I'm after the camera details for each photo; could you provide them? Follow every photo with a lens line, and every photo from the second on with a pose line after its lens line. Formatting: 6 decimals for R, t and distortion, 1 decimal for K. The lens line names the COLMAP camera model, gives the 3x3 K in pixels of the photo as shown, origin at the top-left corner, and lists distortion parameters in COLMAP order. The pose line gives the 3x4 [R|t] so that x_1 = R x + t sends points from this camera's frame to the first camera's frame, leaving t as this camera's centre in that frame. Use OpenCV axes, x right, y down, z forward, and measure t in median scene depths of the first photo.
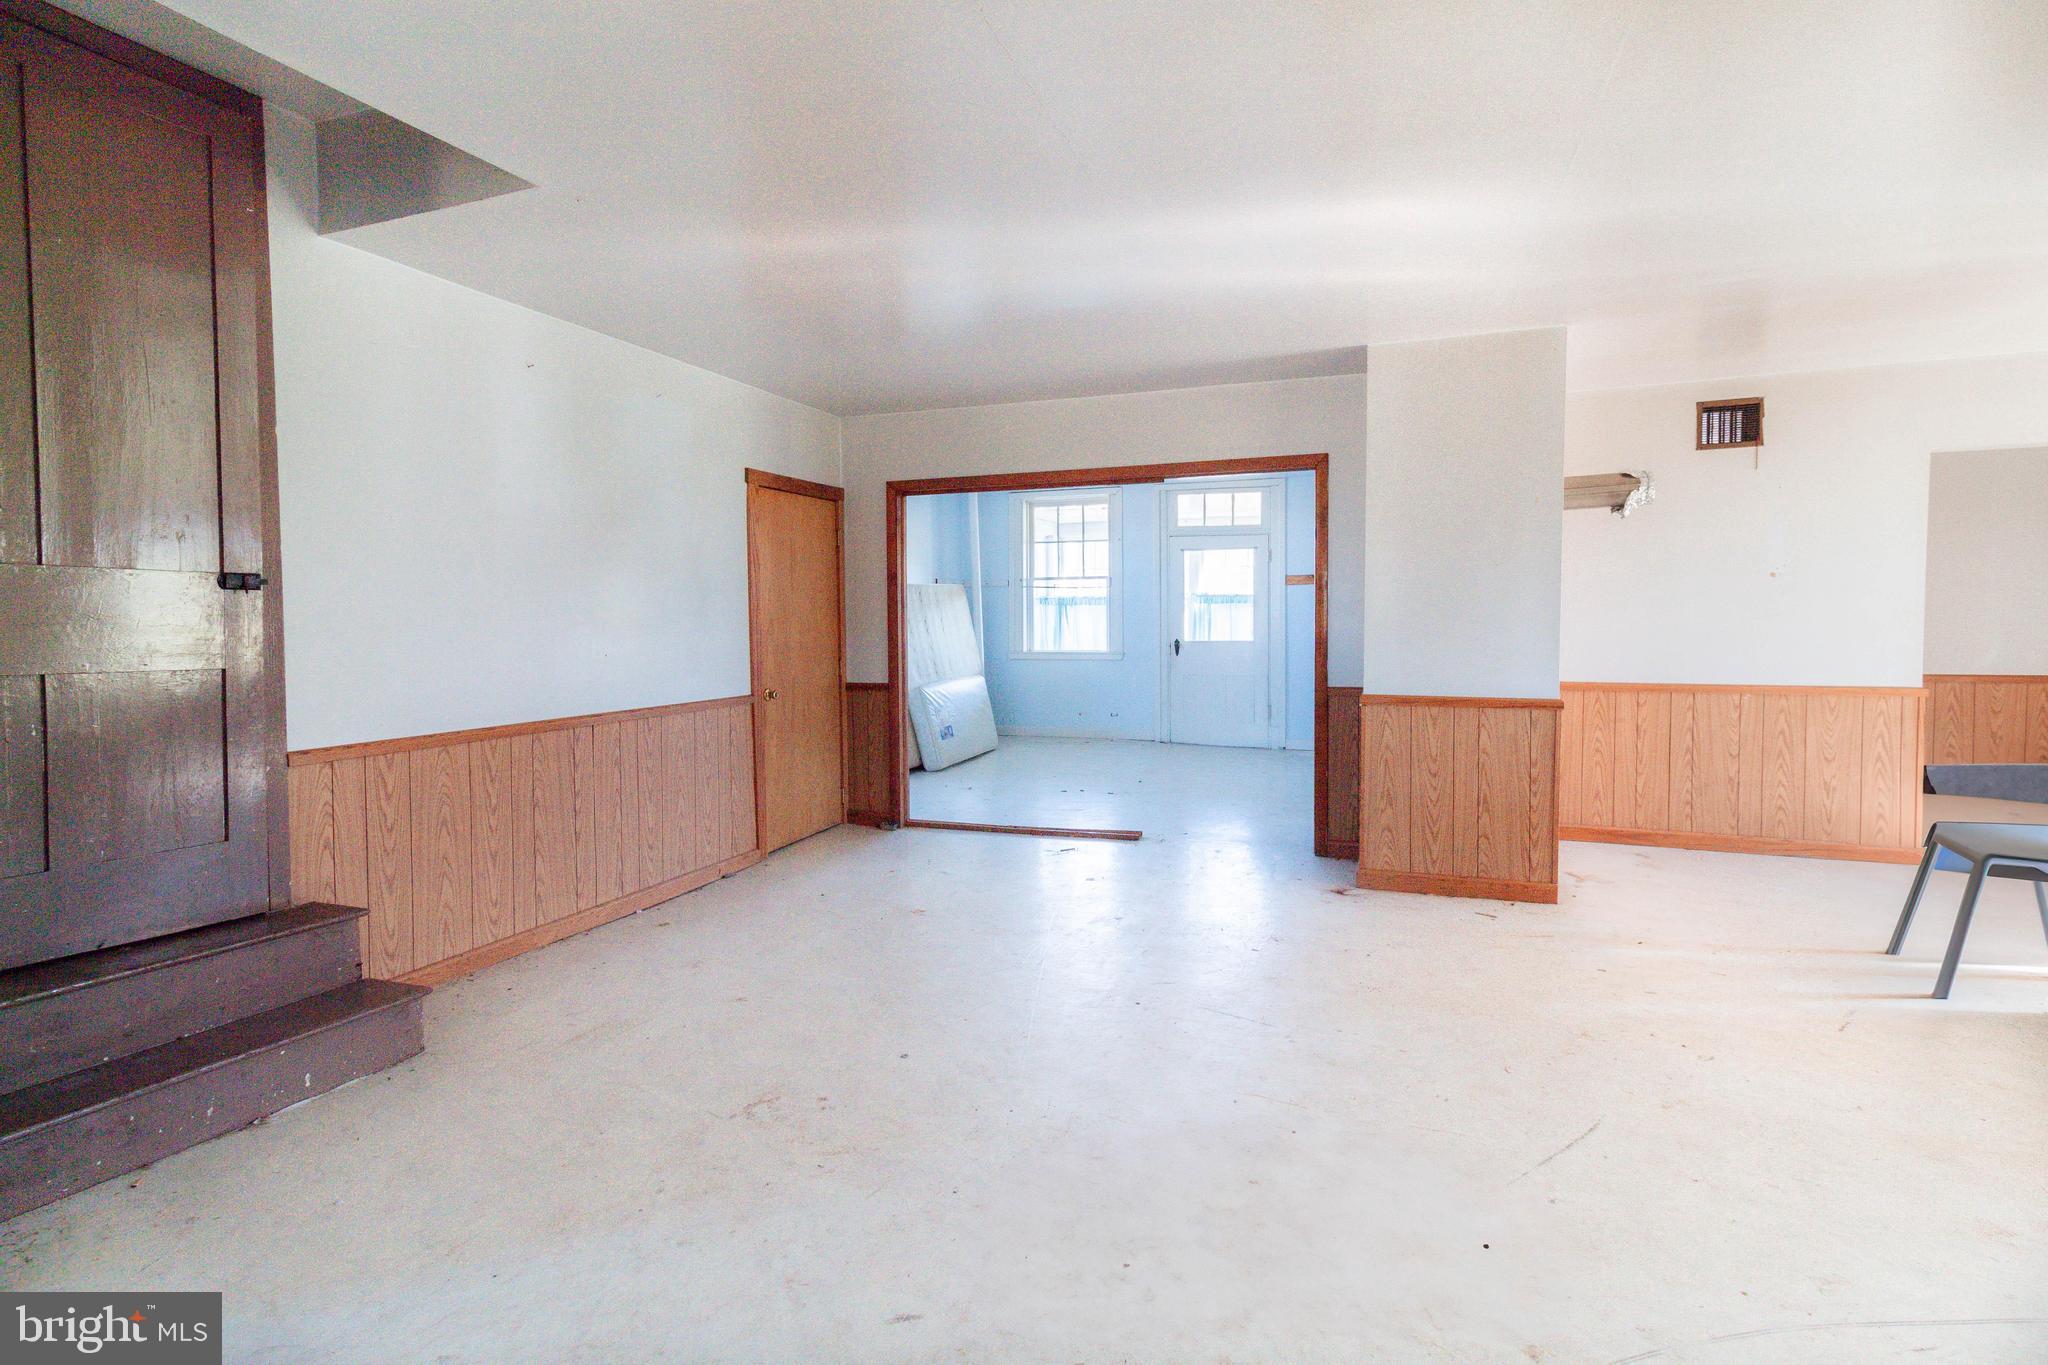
lens RADIAL K [[944.1, 0, 1033.7], [0, 944.1, 653.5], [0, 0, 1]] dist [0.000165, 0.000939]
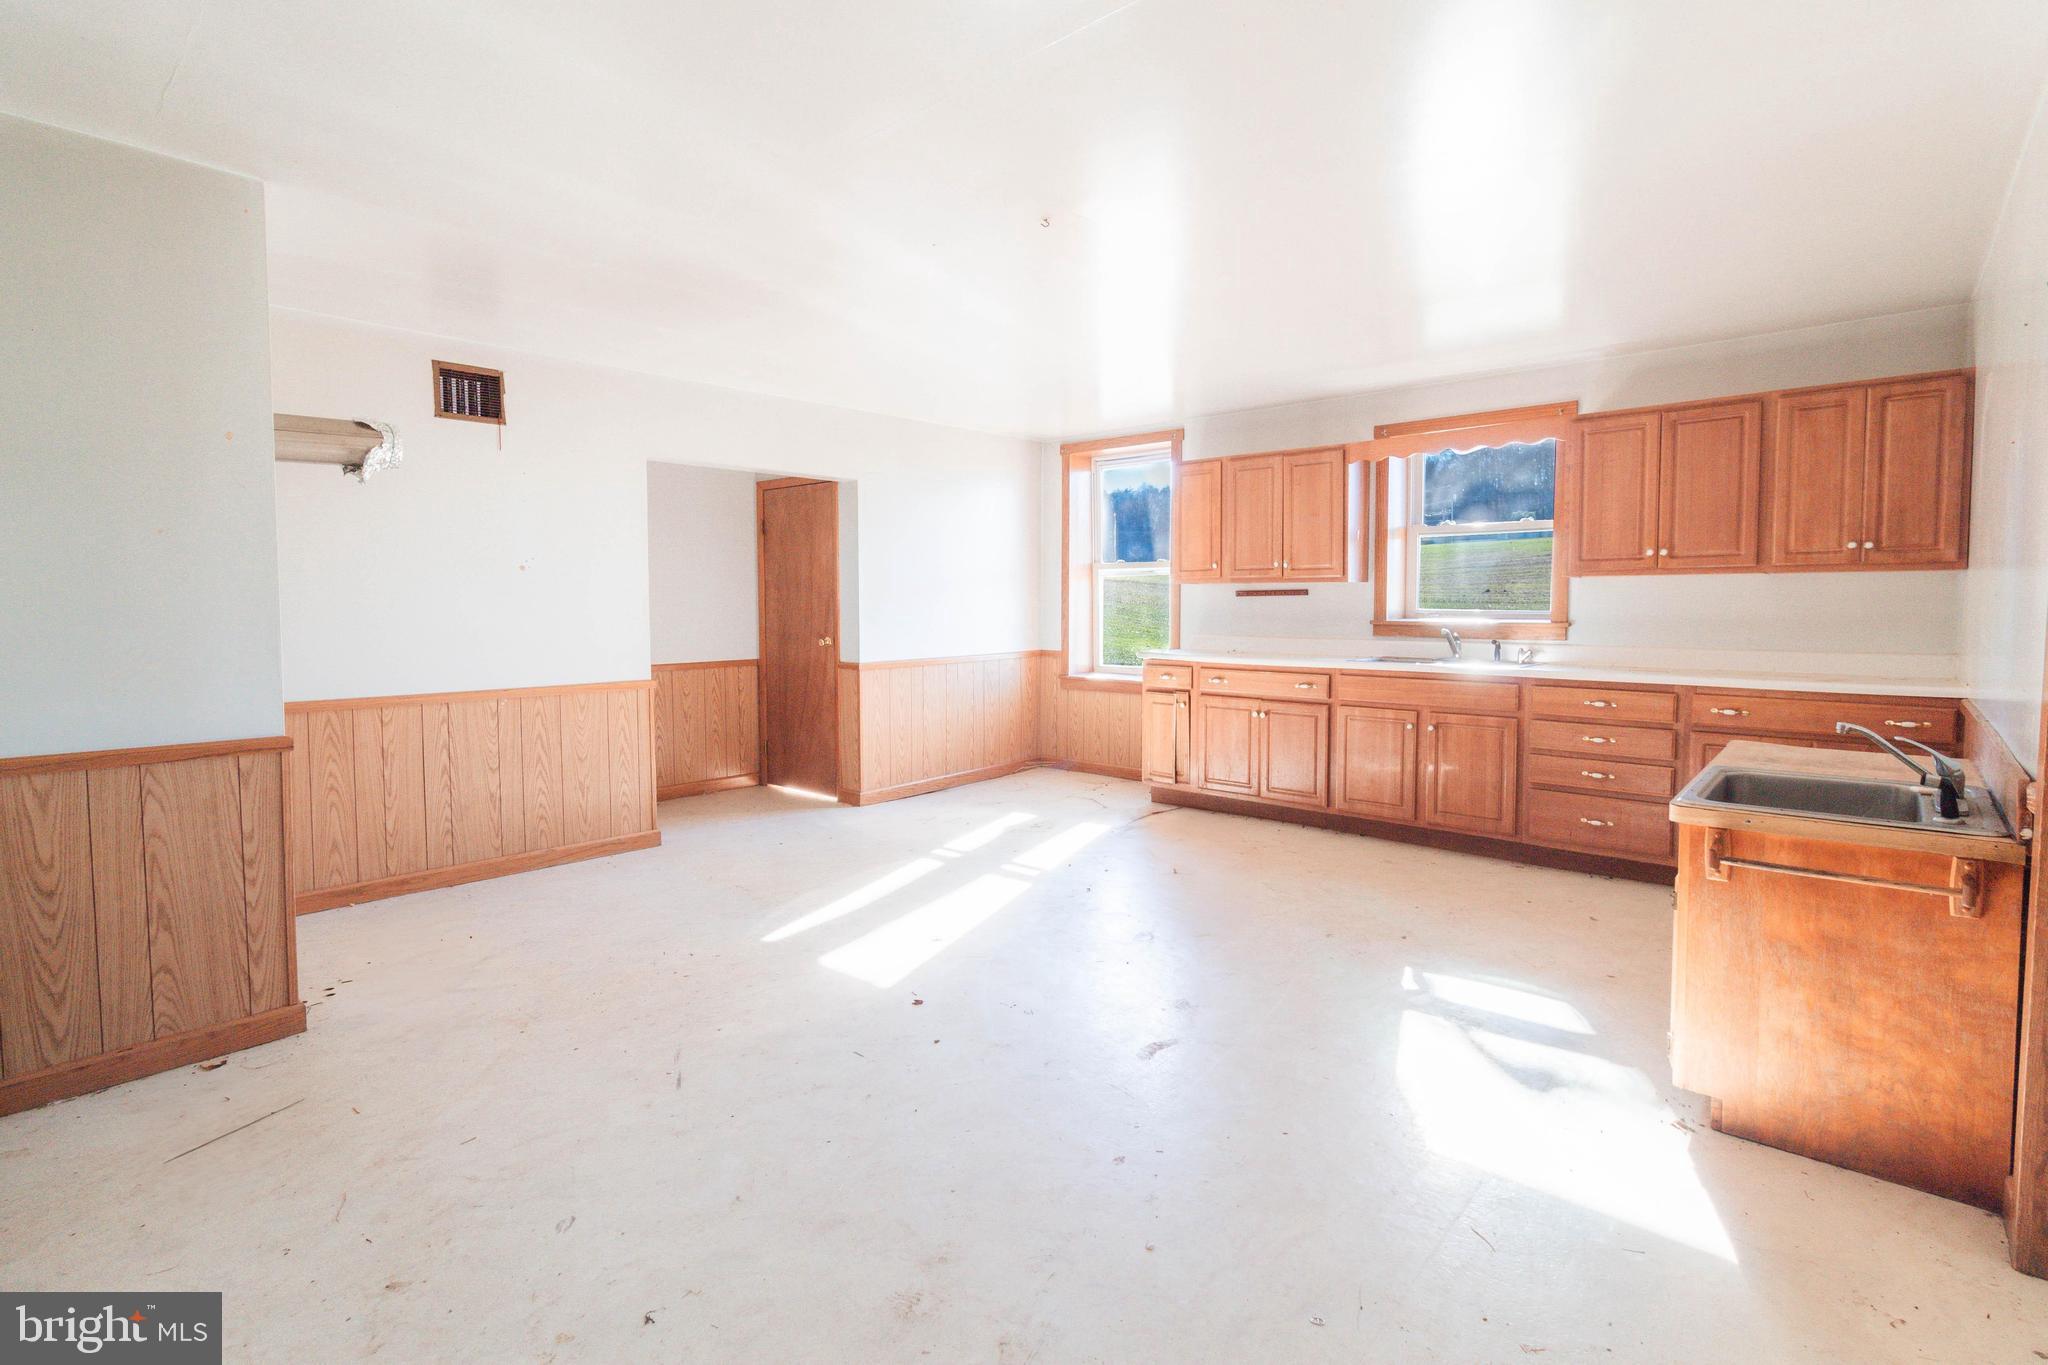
lens RADIAL K [[944.1, 0, 1033.7], [0, 944.1, 653.5], [0, 0, 1]] dist [0.000165, 0.000939]
pose [[0.352586, -0.042172, 0.934829, 0.100702], [0.036749, 0.998837, 0.031200, -0.011100], [-0.935058, 0.023353, 0.353726, 0.225832]]
